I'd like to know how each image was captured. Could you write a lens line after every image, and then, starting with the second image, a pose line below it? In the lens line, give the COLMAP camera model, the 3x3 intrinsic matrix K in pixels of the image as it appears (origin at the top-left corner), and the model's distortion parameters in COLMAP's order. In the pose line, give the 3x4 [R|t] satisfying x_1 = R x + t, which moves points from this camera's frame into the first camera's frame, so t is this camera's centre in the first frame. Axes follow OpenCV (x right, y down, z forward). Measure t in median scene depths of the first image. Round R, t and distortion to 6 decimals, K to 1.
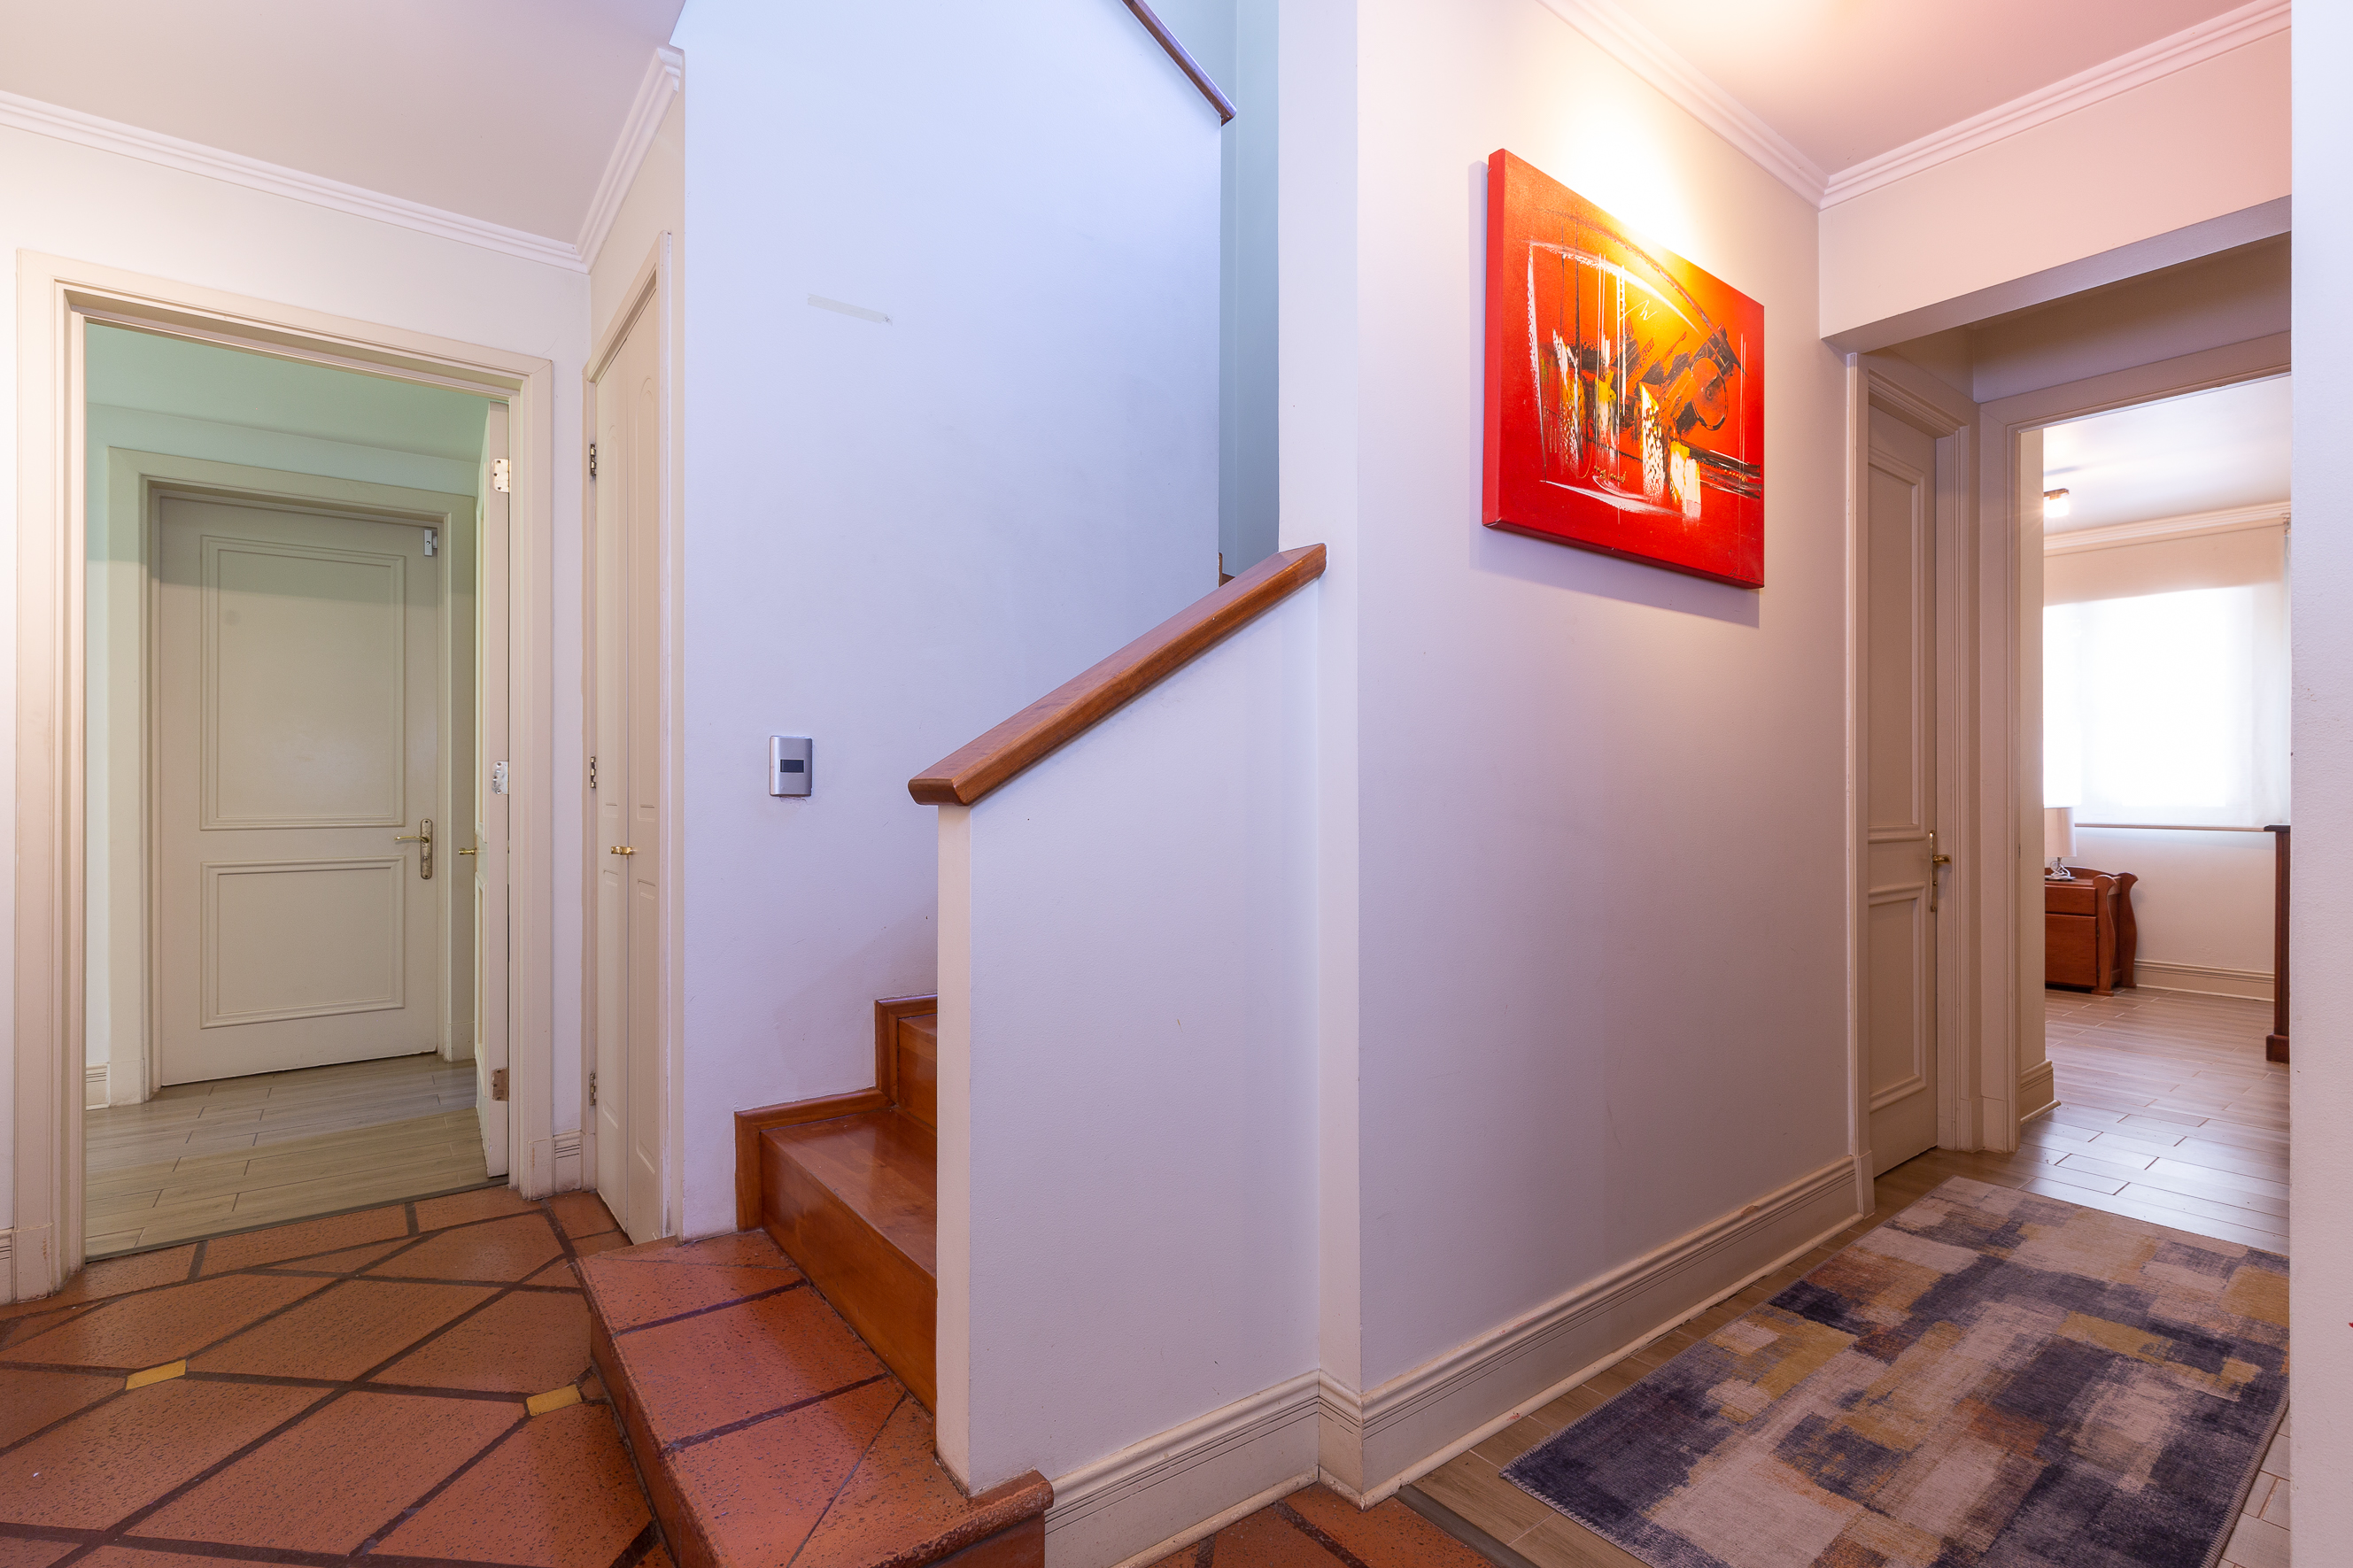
lens RADIAL K [[1066.4, 0, 1194.1], [0, 1066.4, 783.2], [0, 0, 1]] dist [0.002661, -0.000107]
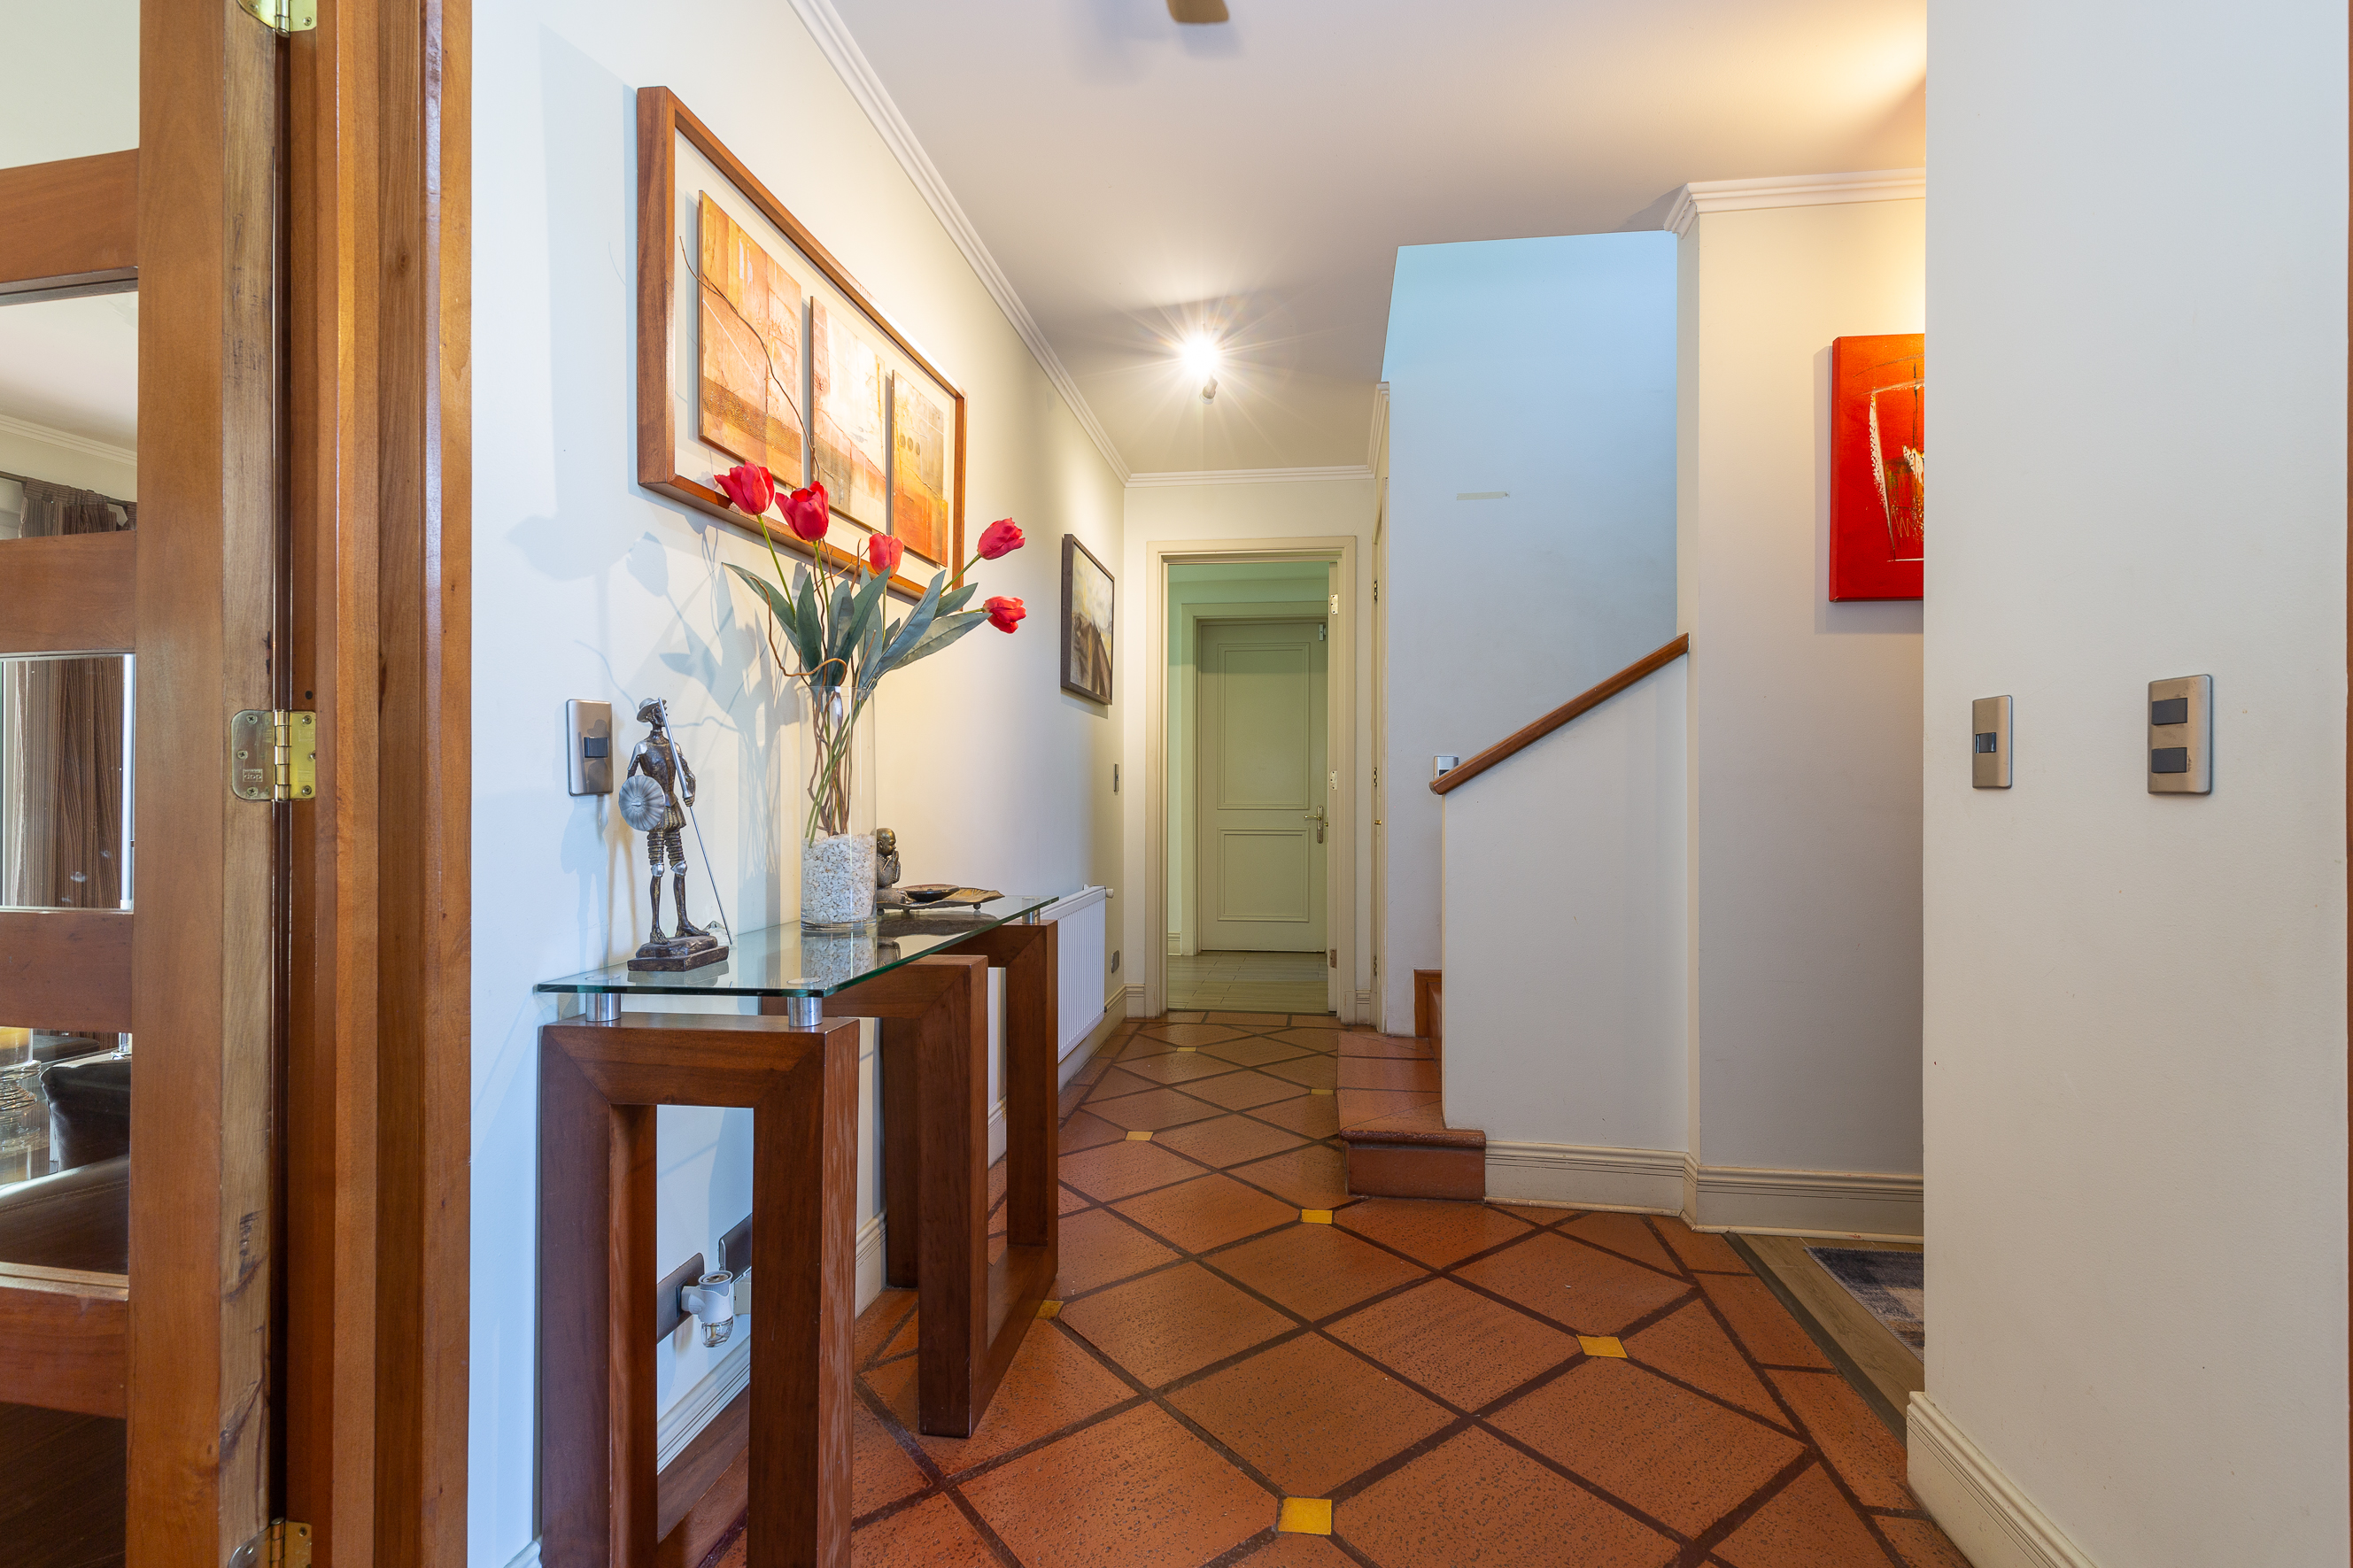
lens RADIAL K [[1066.4, 0, 1194.1], [0, 1066.4, 783.2], [0, 0, 1]] dist [0.002661, -0.000107]
pose [[0.698291, 0.000720, -0.715814, 0.568523], [-0.001804, 0.999998, -0.000754, 0.001942], [0.715812, 0.001818, 0.698291, -0.486225]]
